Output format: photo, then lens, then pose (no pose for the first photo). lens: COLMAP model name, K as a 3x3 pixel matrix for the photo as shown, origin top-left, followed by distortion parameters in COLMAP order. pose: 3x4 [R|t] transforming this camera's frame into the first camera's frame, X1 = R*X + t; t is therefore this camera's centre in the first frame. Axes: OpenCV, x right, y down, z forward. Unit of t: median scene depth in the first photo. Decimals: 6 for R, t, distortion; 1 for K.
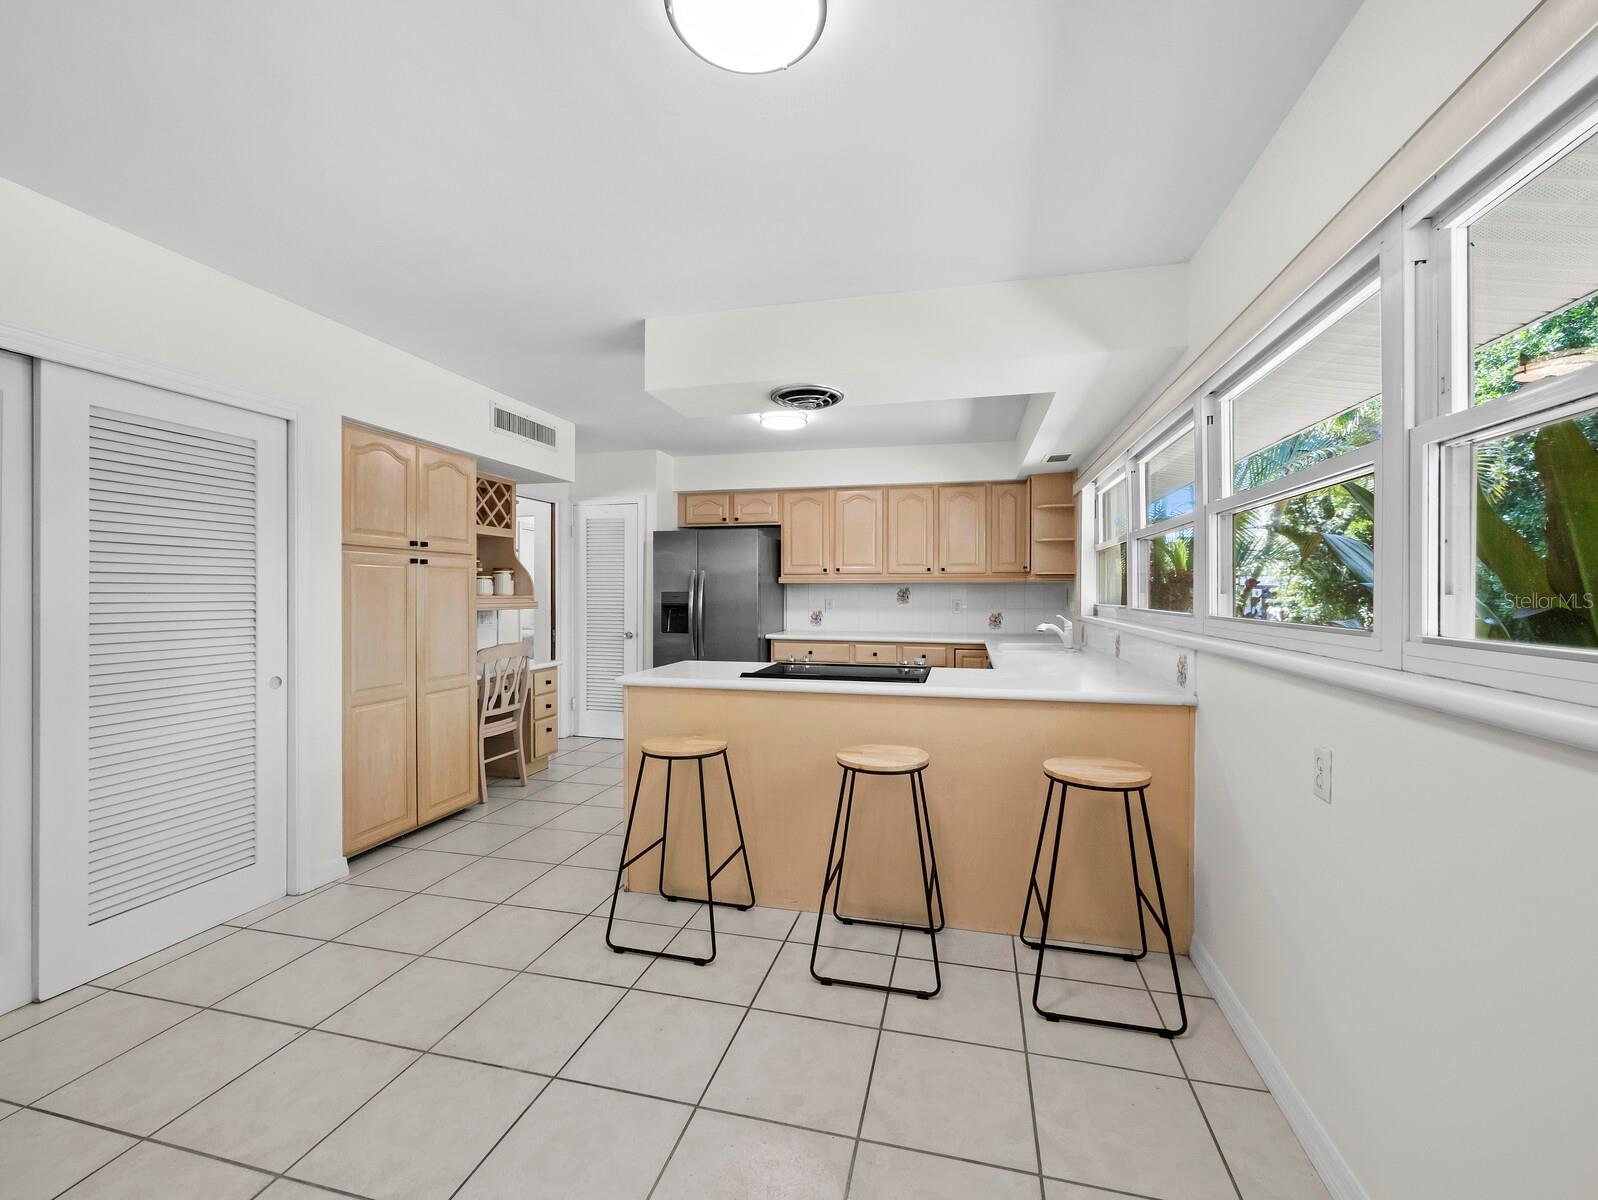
lens RADIAL K [[669.7, 0, 804.9], [0, 669.7, 590.4], [0, 0, 1]] dist [-0.000271, -0.000099]
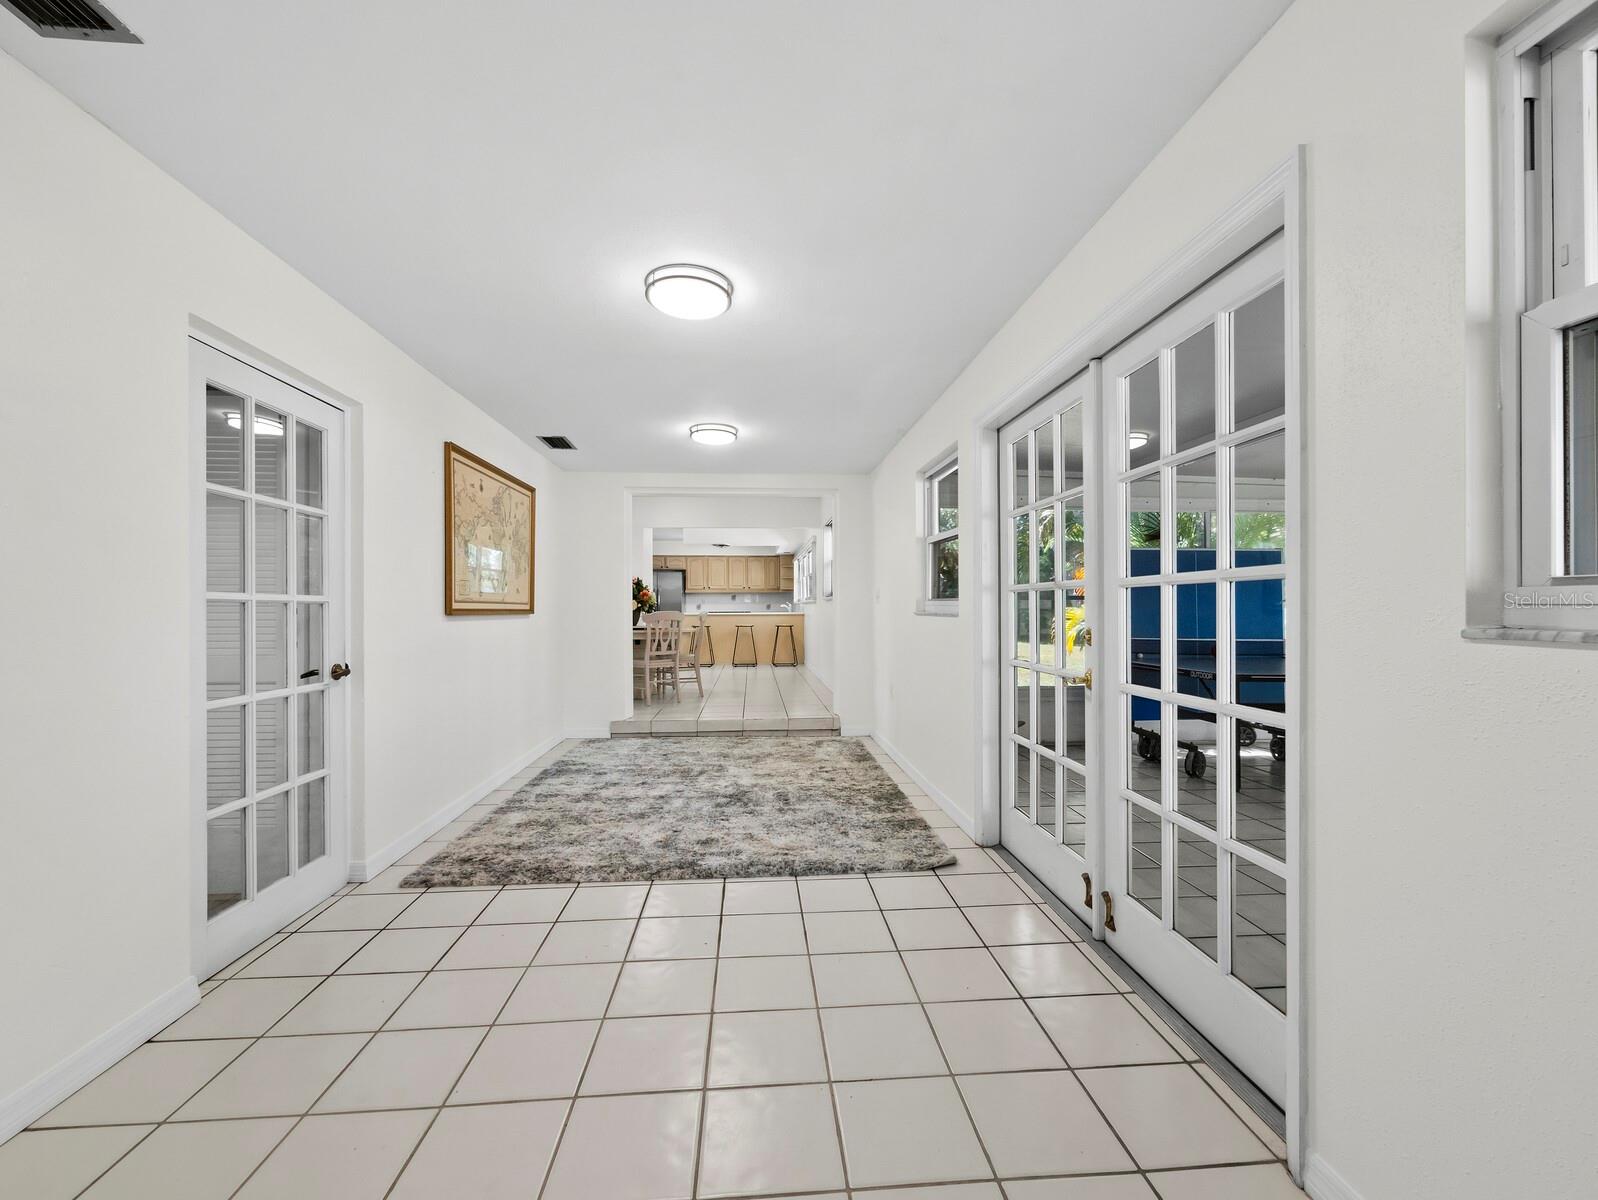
lens RADIAL K [[671.0, 0, 800.3], [0, 671.0, 607.7], [0, 0, 1]] dist [-0.002194, -0.000079]
pose [[0.950140, -0.004939, 0.311785, -0.450514], [0.004153, 0.999986, 0.003186, 0.042925], [-0.311797, -0.001732, 0.950147, -1.667096]]
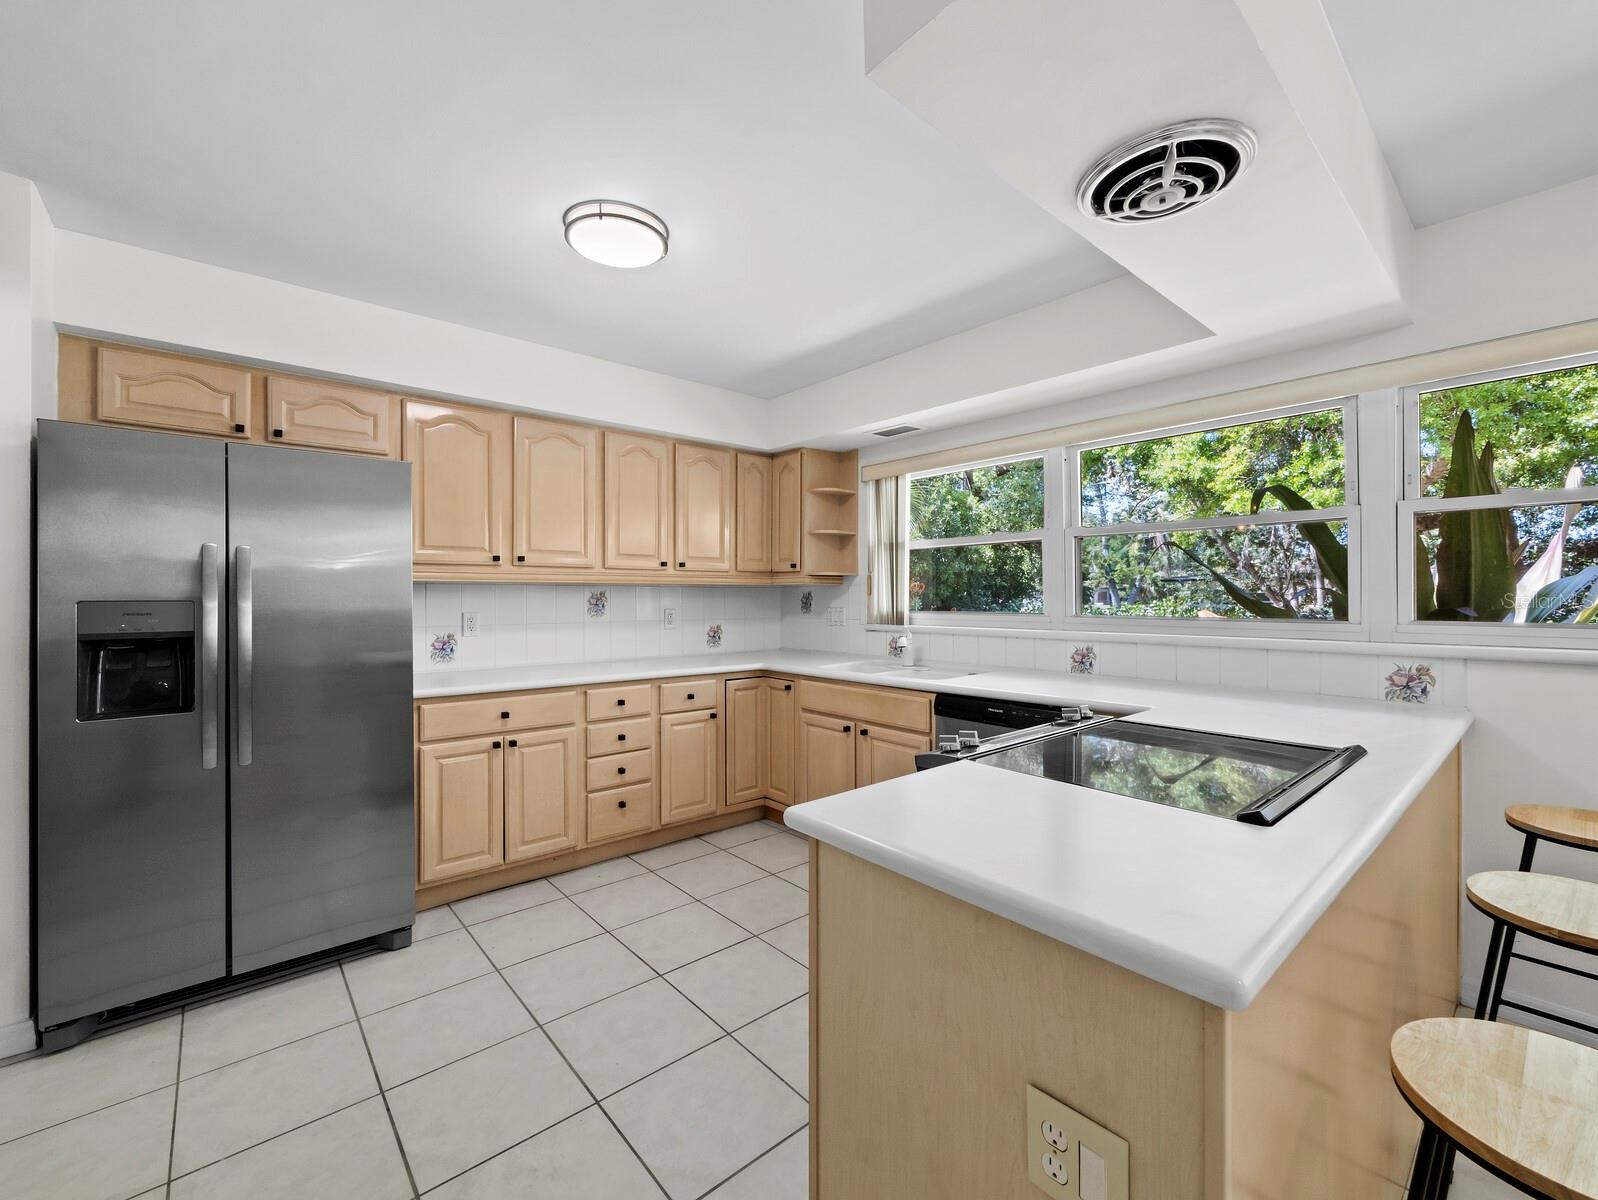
lens RADIAL K [[675.4, 0, 800.0], [0, 675.4, 593.6], [0, 0, 1]] dist [0.001215, 0.001156]
pose [[0.578565, 0.001505, 0.815635, -0.290184], [0.001022, 0.999996, -0.002570, 0.000124], [-0.815635, 0.002320, 0.578562, 0.511473]]
